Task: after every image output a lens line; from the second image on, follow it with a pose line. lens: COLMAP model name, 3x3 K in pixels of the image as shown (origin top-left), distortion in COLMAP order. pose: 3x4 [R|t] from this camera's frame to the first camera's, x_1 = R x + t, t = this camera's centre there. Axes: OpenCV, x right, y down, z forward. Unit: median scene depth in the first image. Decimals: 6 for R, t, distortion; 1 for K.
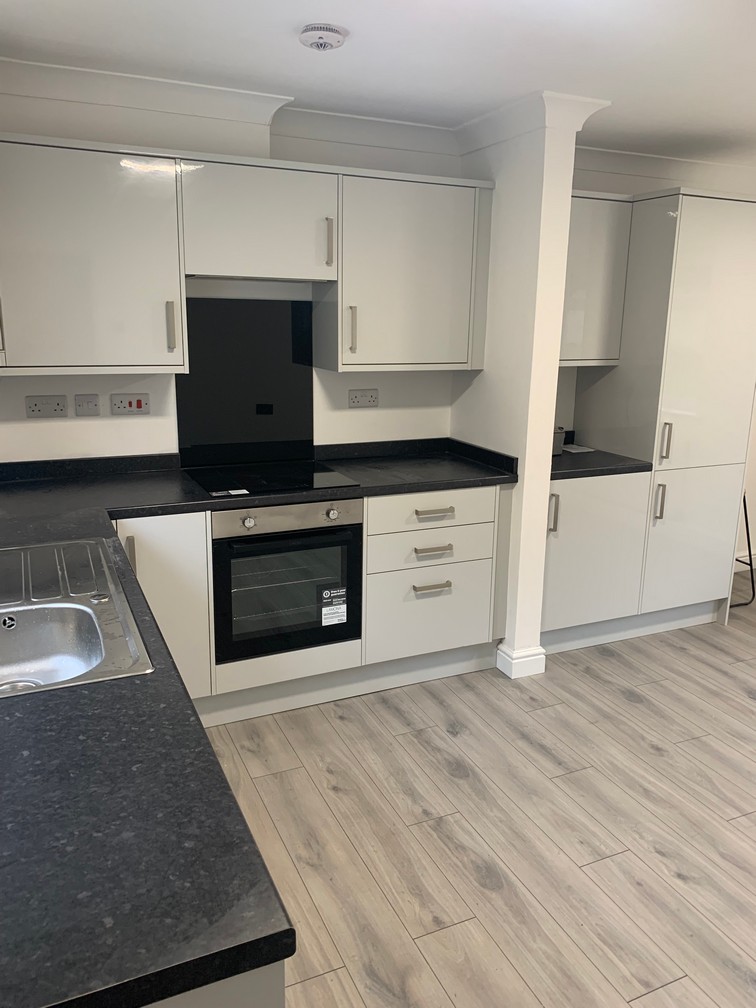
lens RADIAL K [[761.3, 0, 386.2], [0, 761.3, 493.7], [0, 0, 1]] dist [0.019147, -0.028934]
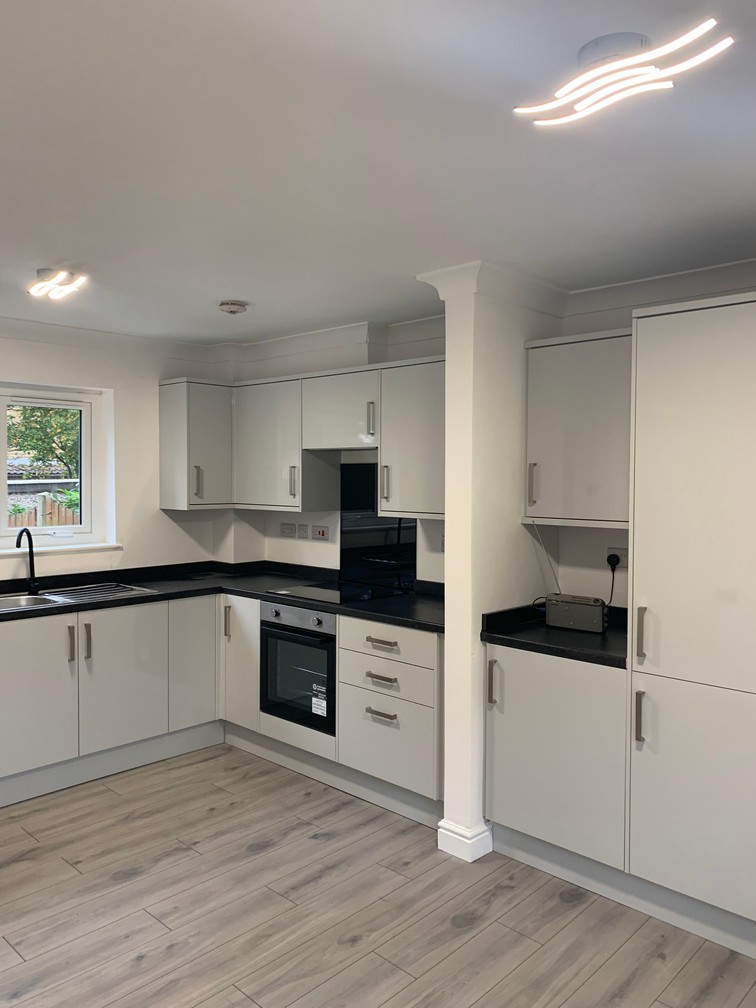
lens RADIAL K [[761.3, 0, 378.0], [0, 761.3, 496.0], [0, 0, 1]] dist [0.019147, -0.028934]
pose [[0.373609, 0.009940, -0.927533, 1.156720], [-0.215358, 0.973549, -0.076313, -0.104227], [0.902240, 0.228263, 0.365868, 0.569632]]
